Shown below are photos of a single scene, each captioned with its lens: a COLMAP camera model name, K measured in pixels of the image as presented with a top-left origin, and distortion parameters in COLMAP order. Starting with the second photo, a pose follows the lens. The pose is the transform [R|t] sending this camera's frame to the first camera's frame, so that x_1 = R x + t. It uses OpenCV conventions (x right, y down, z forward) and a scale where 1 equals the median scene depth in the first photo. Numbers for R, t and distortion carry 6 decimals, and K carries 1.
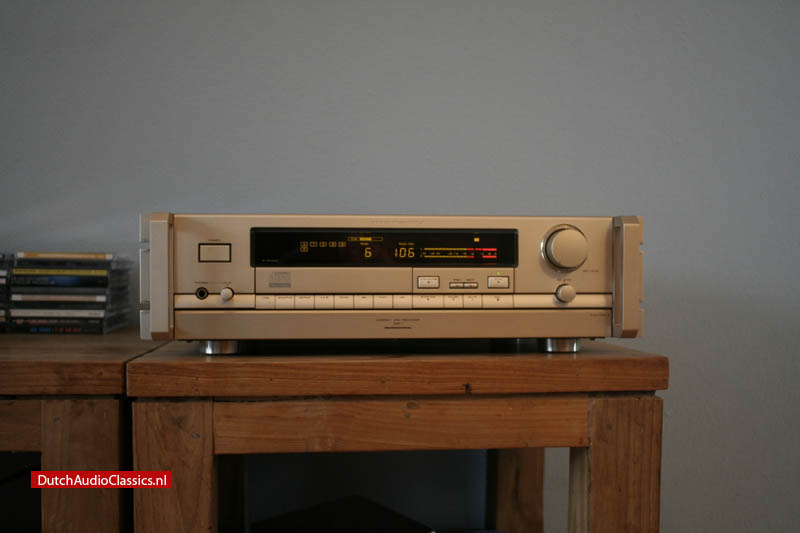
lens RADIAL K [[879.7, 0, 404.1], [0, 879.7, 265.8], [0, 0, 1]] dist [-0.072221, 0.000000]
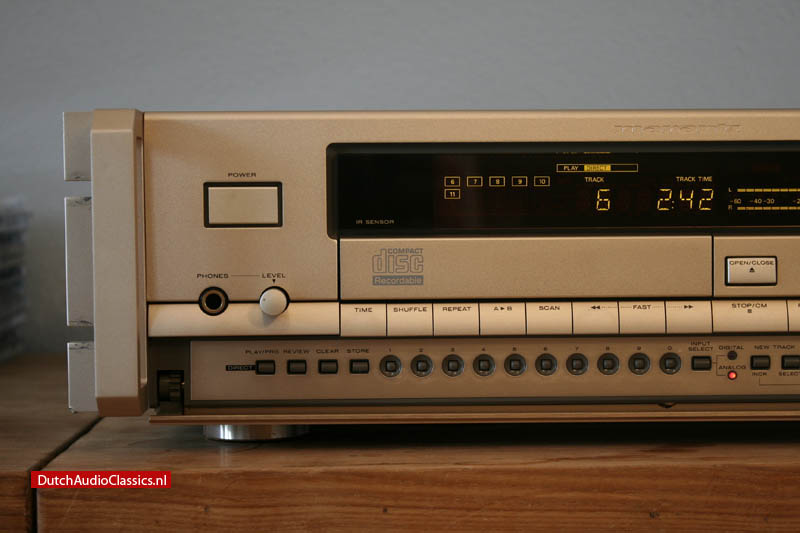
lens RADIAL K [[1658.9, 0, 424.0], [0, 1658.9, 233.3], [0, 0, 1]] dist [0.056045, 0.000000]
pose [[0.998421, -0.005484, -0.055912, -0.084769], [0.006602, 0.999782, 0.019833, -0.015998], [0.055791, -0.020171, 0.998239, 0.209463]]
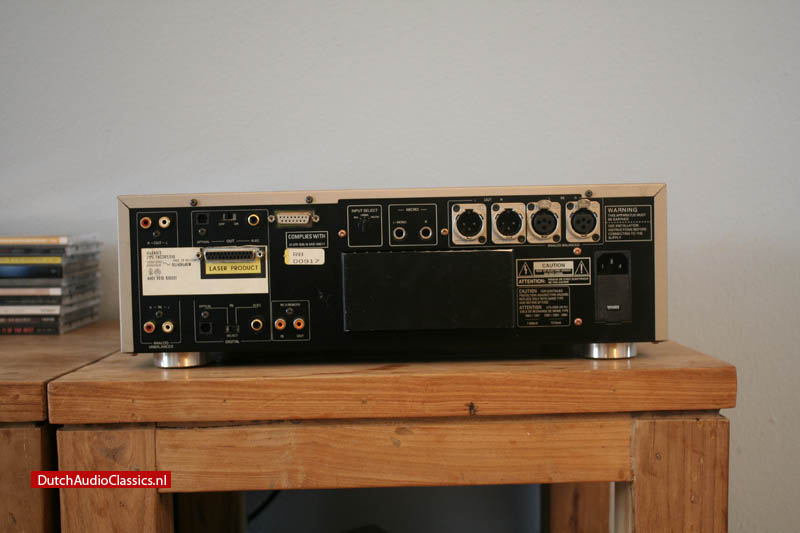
lens RADIAL K [[1051.3, 0, 399.1], [0, 1051.3, 262.1], [0, 0, 1]] dist [-0.036830, 0.000000]
pose [[0.995422, -0.019347, -0.093597, 0.096234], [0.023176, 0.998931, 0.039989, -0.030798], [0.092723, -0.041975, 0.994807, 0.059718]]
